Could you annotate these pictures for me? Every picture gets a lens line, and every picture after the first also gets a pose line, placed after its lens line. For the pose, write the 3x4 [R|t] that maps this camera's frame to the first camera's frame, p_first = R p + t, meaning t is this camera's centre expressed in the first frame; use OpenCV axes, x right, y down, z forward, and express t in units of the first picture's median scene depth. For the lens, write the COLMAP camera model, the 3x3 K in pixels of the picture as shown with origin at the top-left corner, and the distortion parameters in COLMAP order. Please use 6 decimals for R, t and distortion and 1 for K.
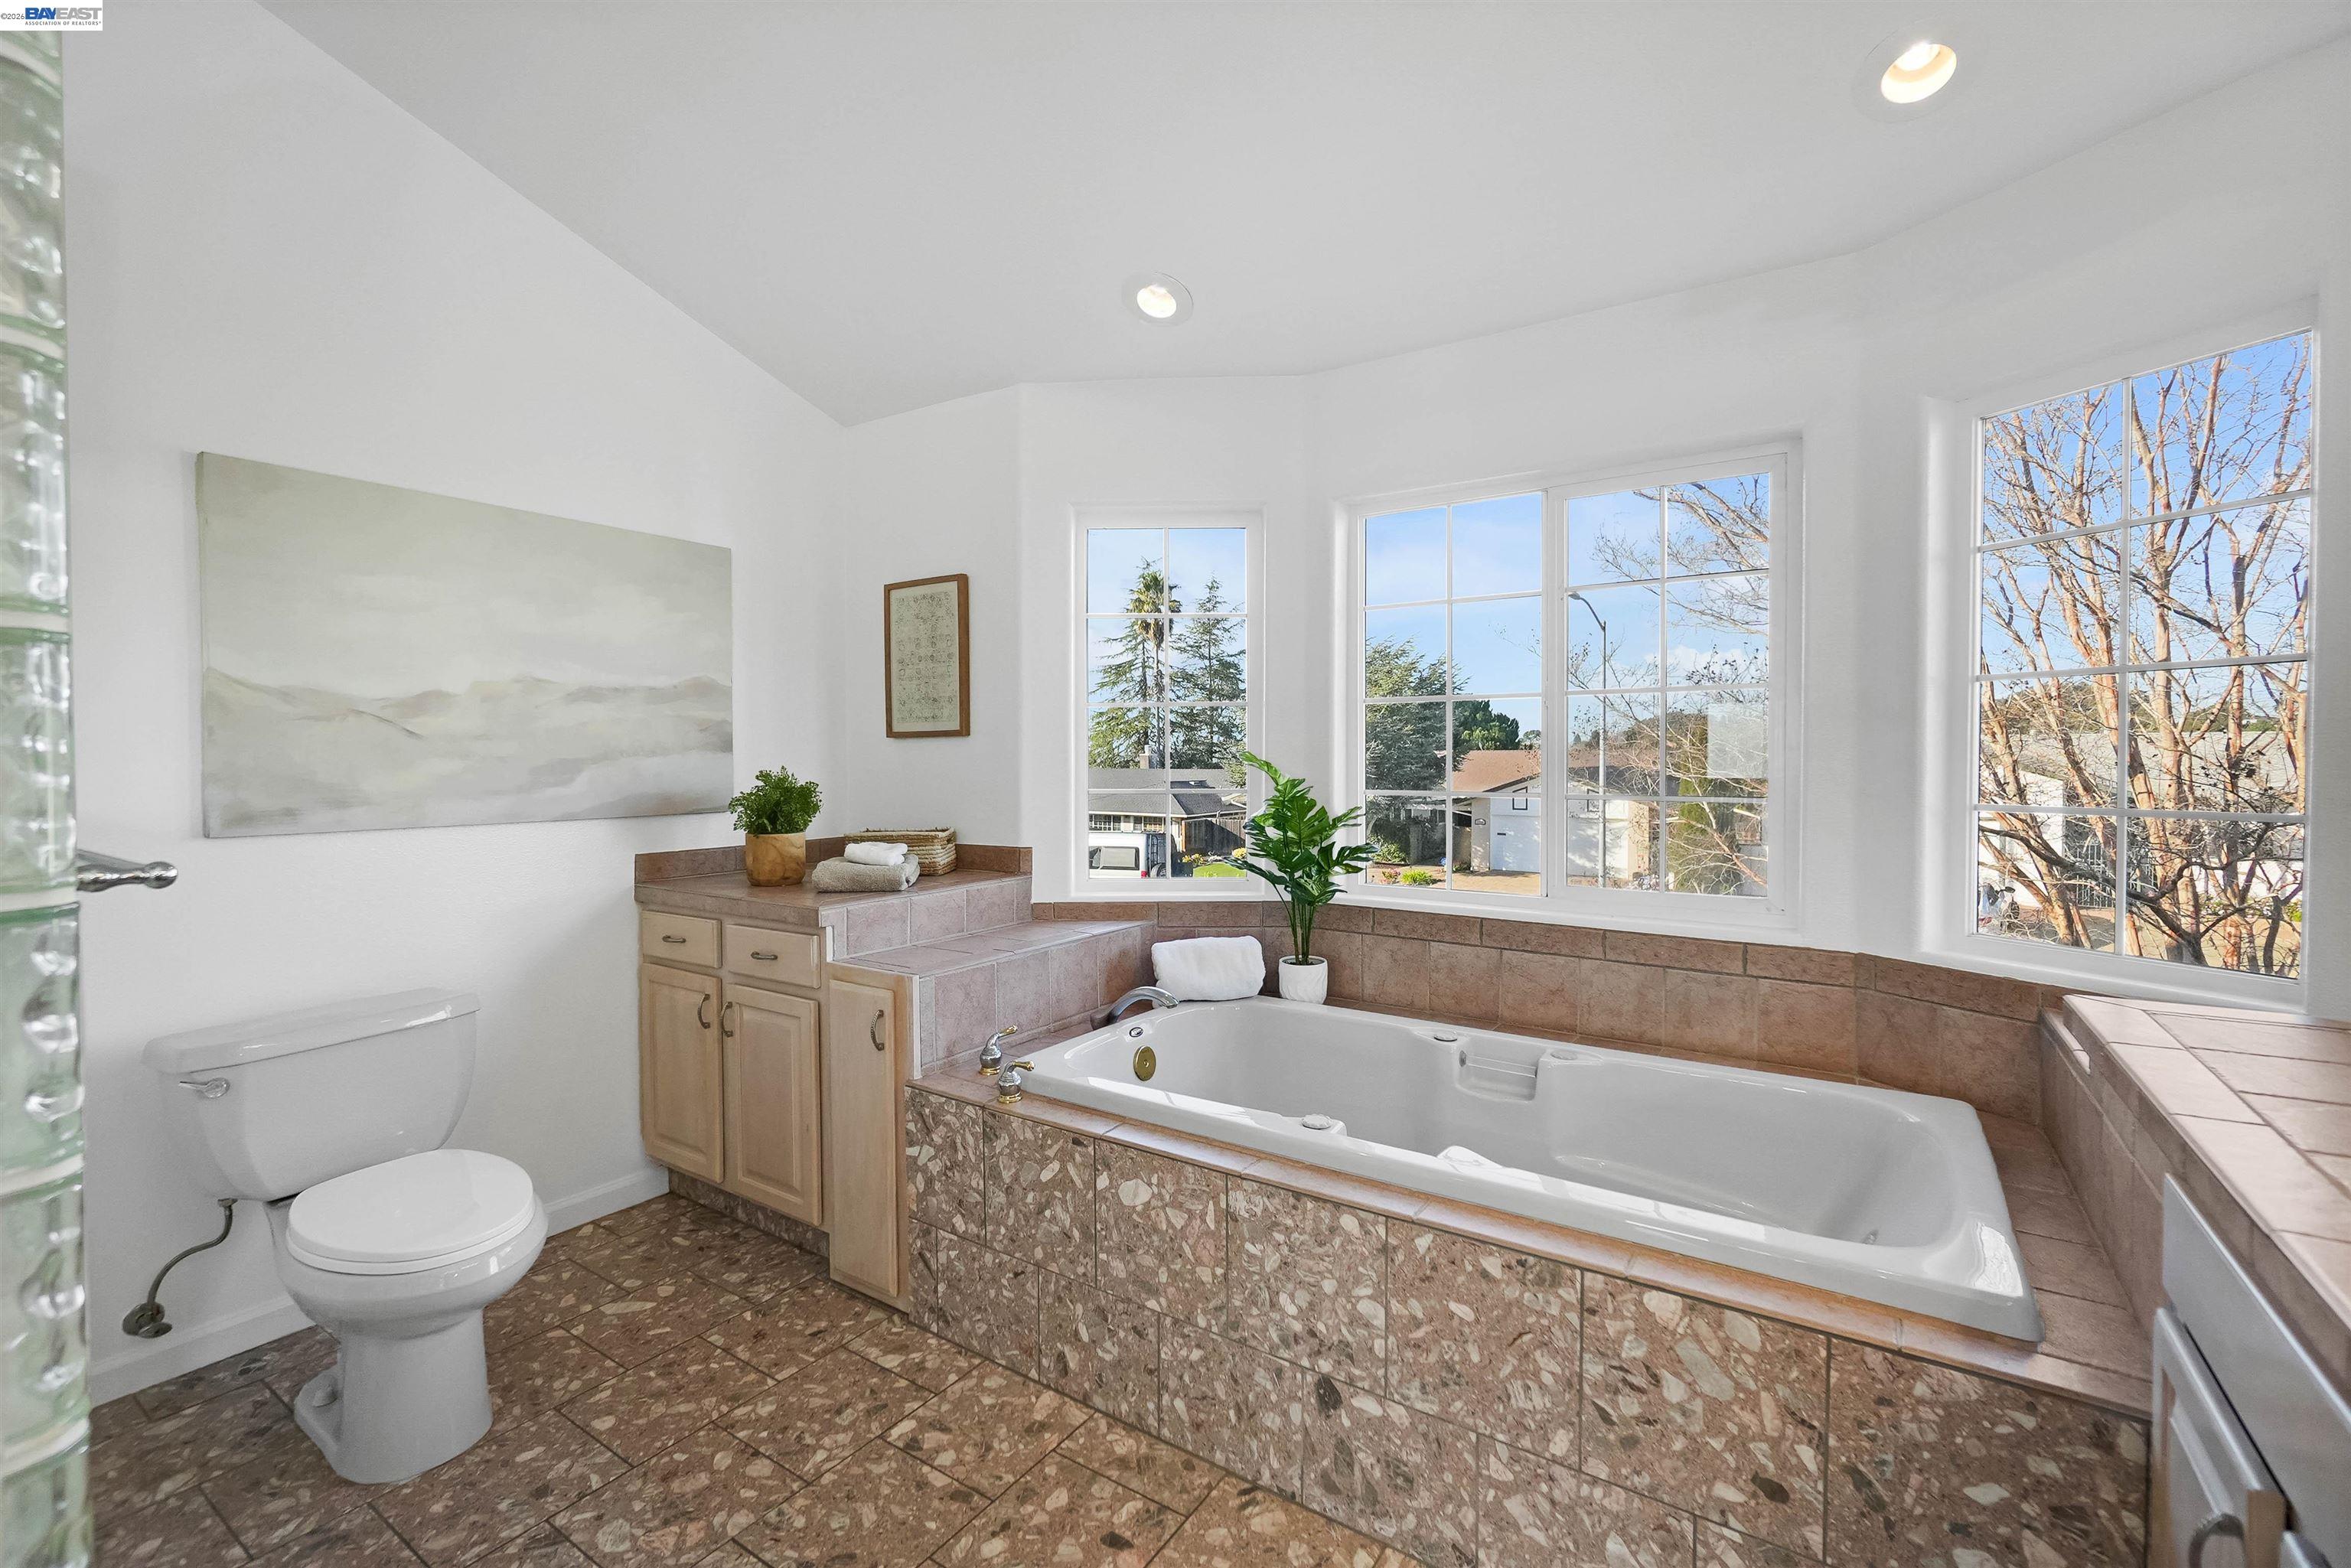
lens RADIAL K [[1025.9, 0, 1173.9], [0, 1025.9, 771.3], [0, 0, 1]] dist [-0.010152, 0.003702]
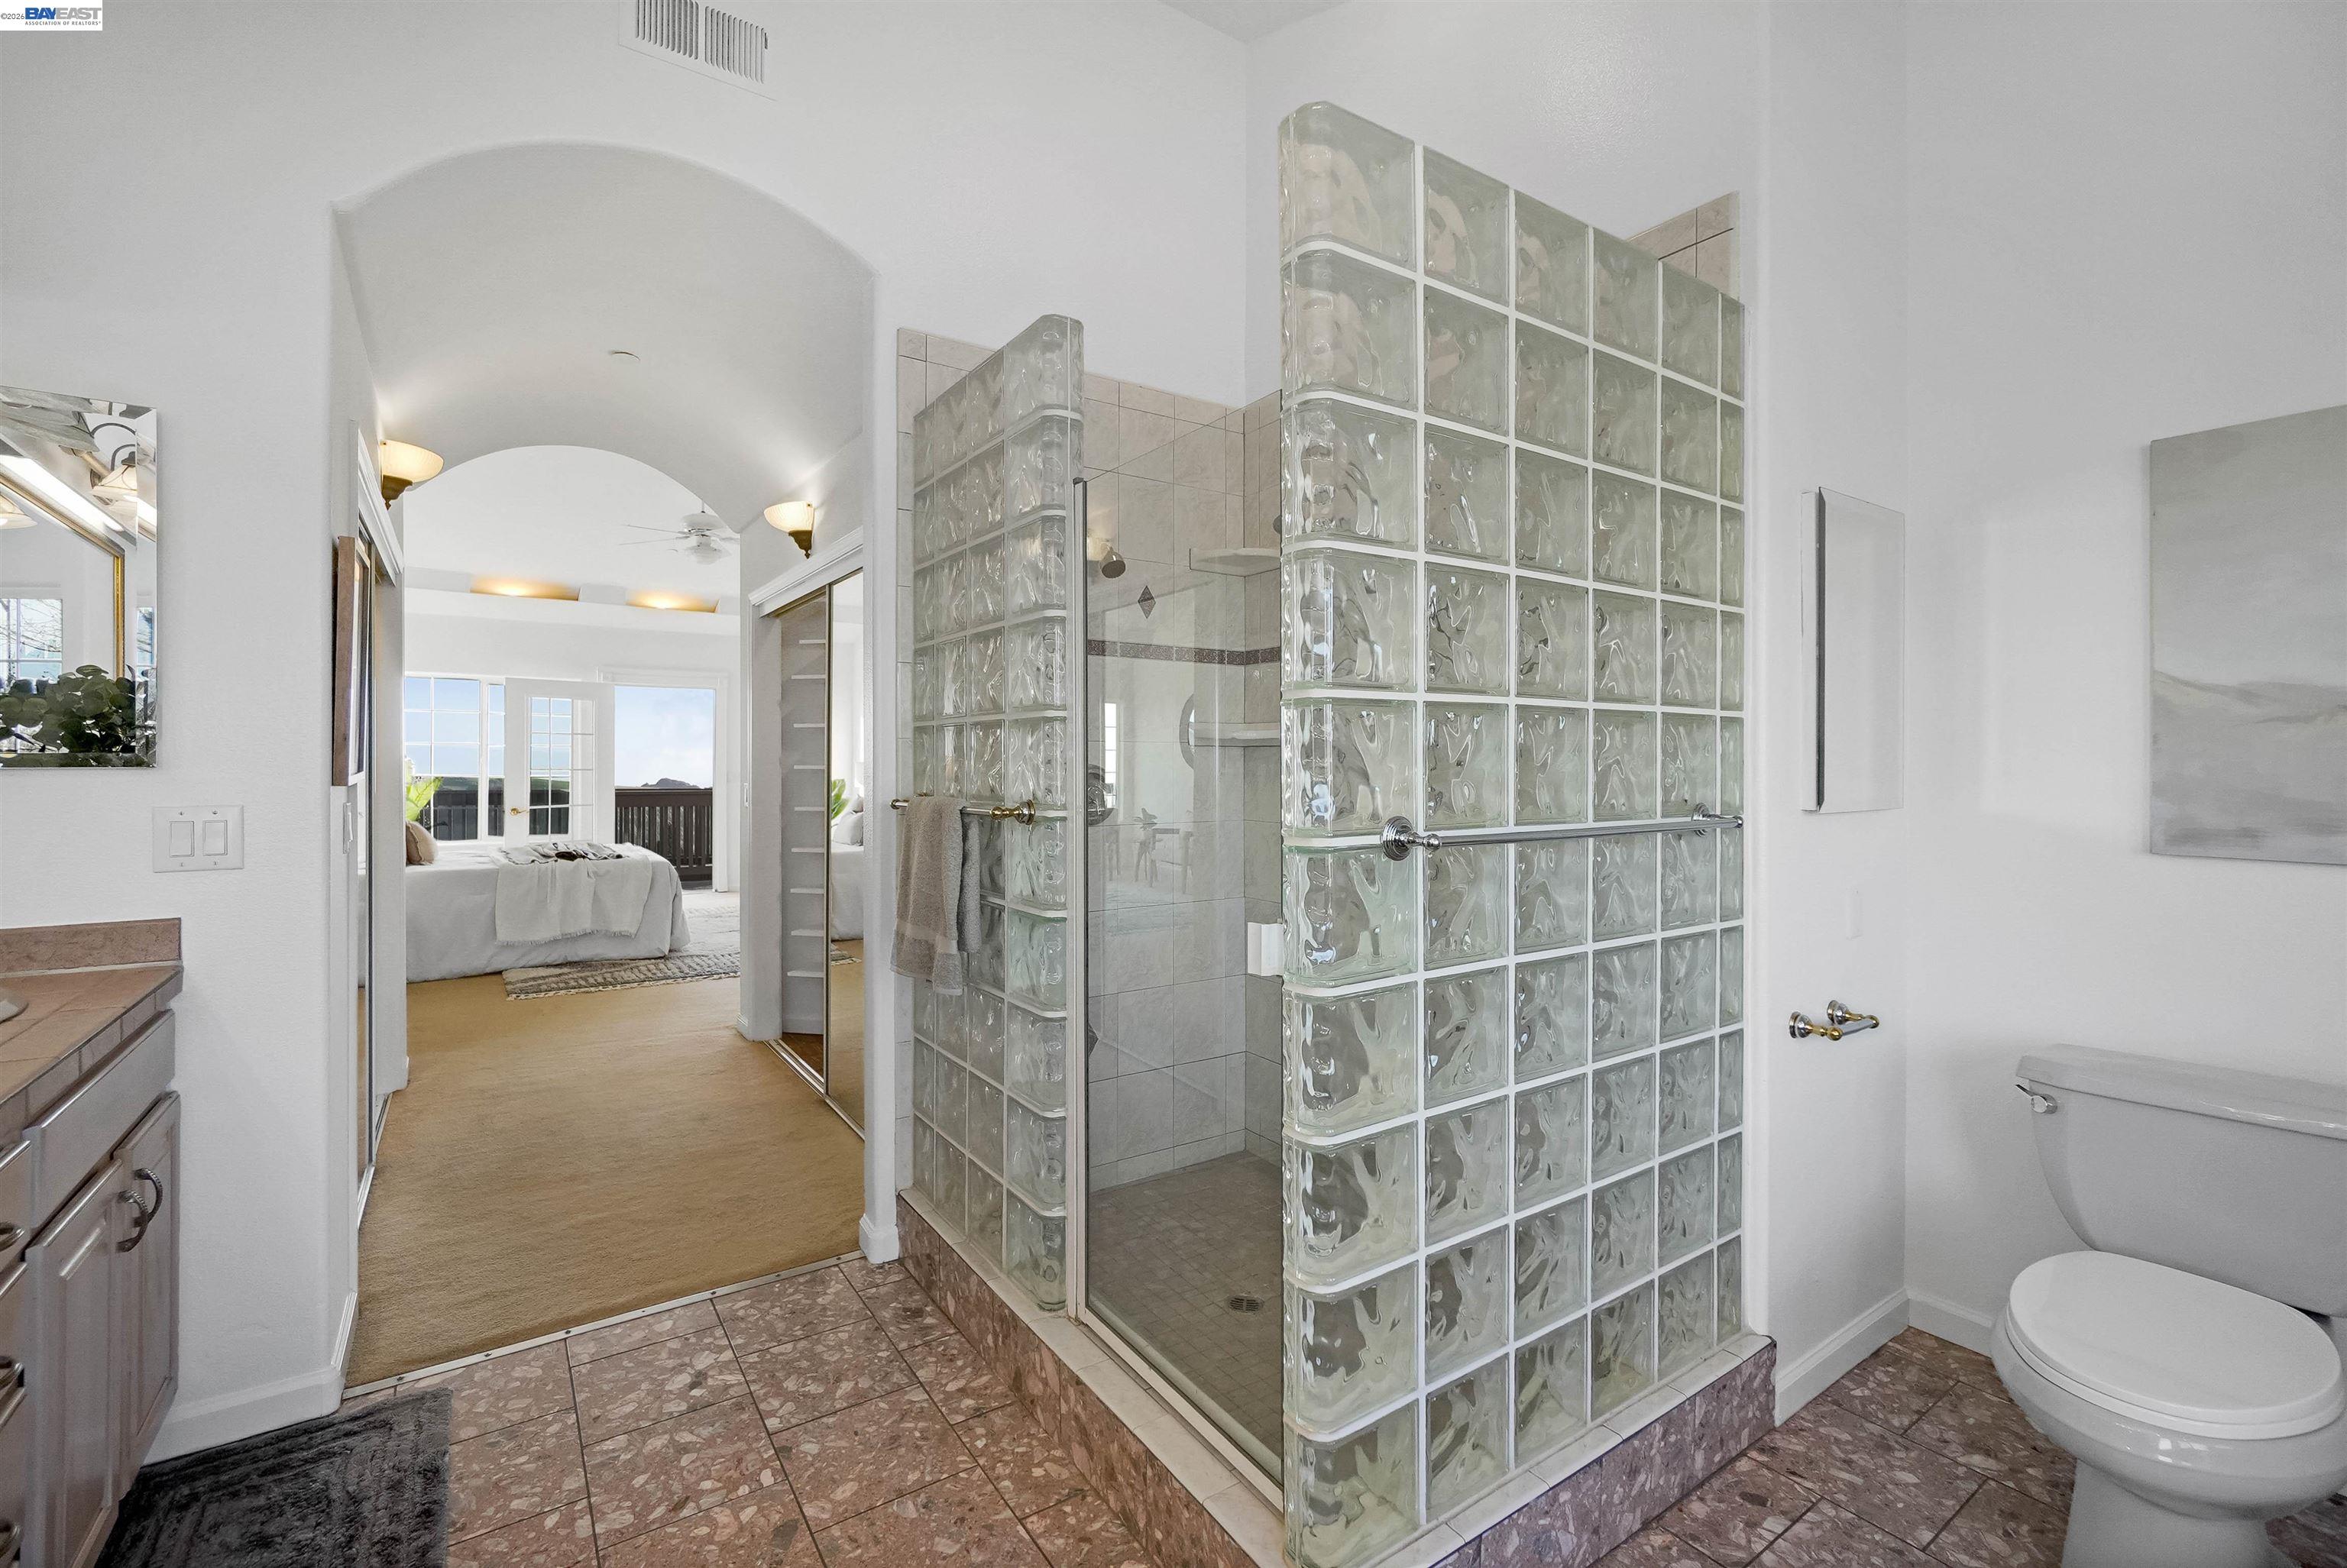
lens RADIAL K [[1024.0, 0, 1175.9], [0, 1024.0, 770.1], [0, 0, 1]] dist [-0.010152, 0.003702]
pose [[-0.370364, 0.008749, -0.928846, 0.242864], [-0.018572, 0.999686, 0.016822, -0.009642], [0.928701, 0.023481, -0.370085, 0.512683]]
